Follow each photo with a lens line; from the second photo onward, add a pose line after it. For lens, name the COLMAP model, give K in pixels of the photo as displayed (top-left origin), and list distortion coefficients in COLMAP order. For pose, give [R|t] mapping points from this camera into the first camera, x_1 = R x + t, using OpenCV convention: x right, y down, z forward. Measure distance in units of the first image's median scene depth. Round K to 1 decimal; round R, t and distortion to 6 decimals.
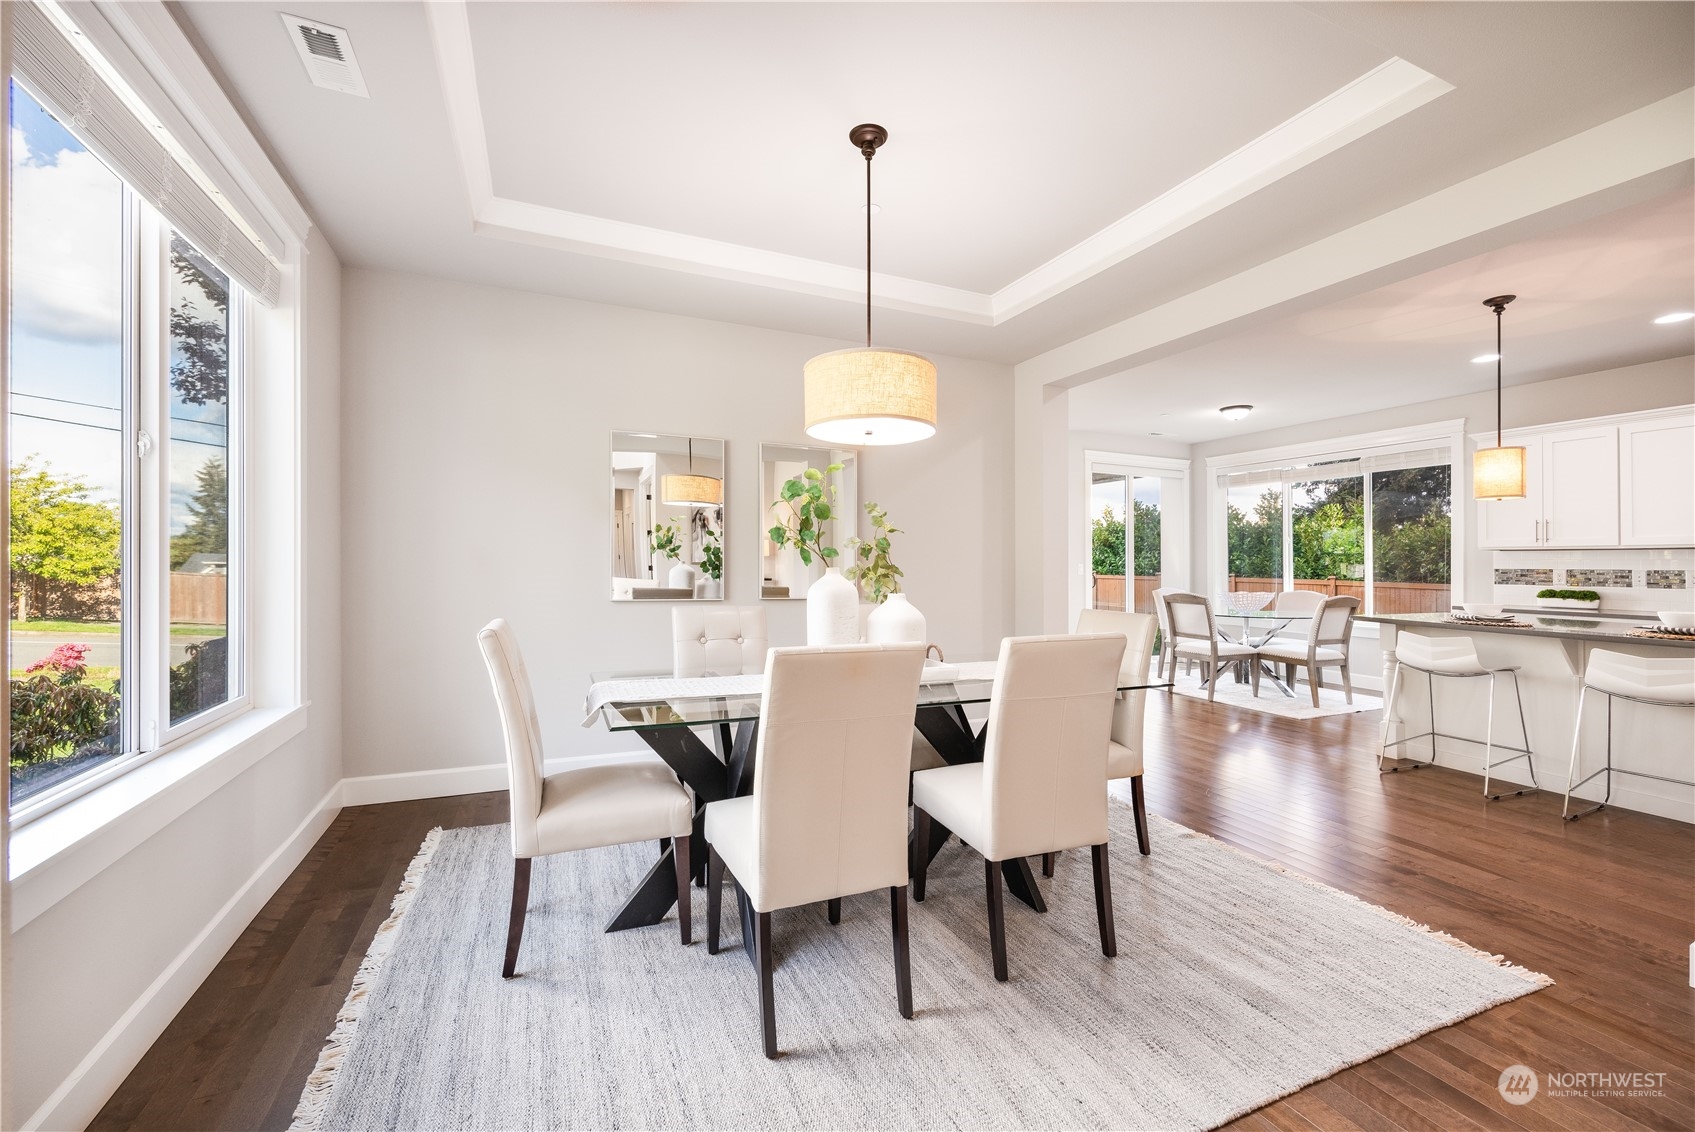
lens RADIAL K [[686.3, 0, 842.6], [0, 686.3, 557.9], [0, 0, 1]] dist [-0.009056, -0.000055]
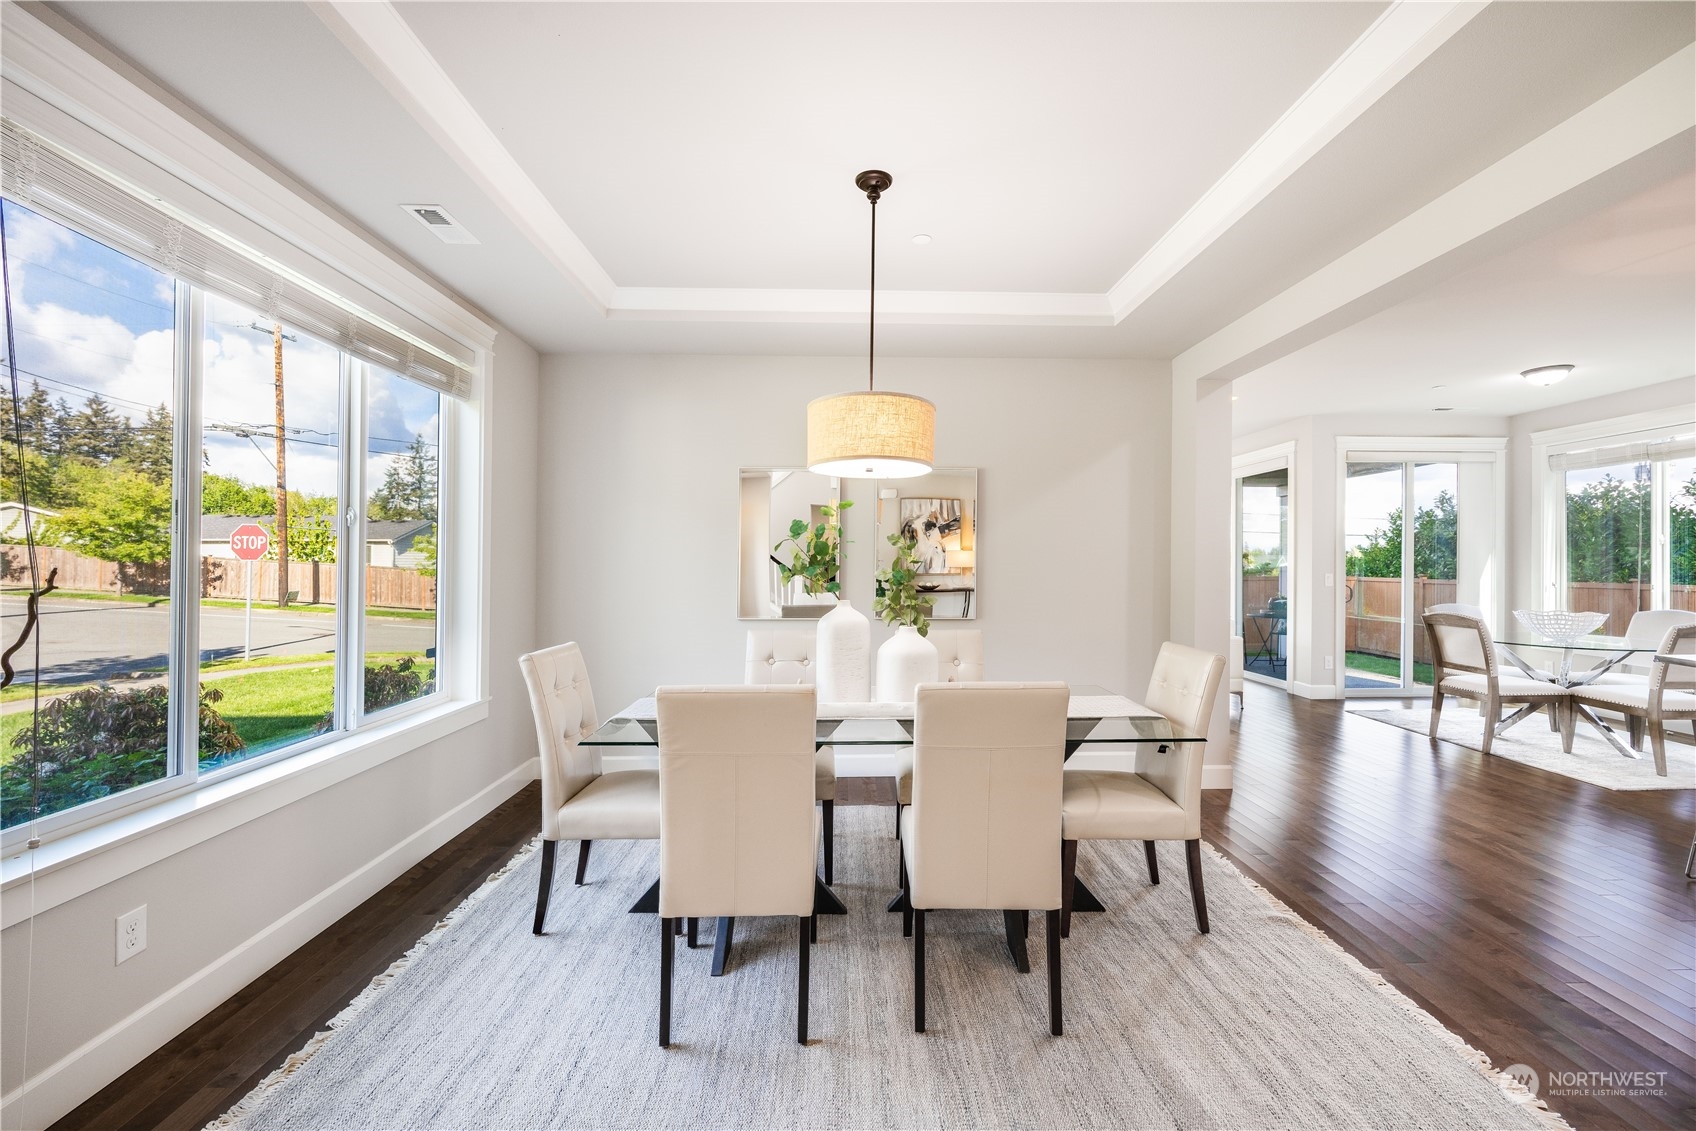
lens RADIAL K [[684.6, 0, 855.7], [0, 684.6, 553.8], [0, 0, 1]] dist [-0.008588, -0.000141]
pose [[0.930460, -0.016039, -0.366042, 0.380614], [0.012887, 0.999856, -0.011051, -0.044077], [0.366166, 0.005566, 0.930533, 0.035890]]
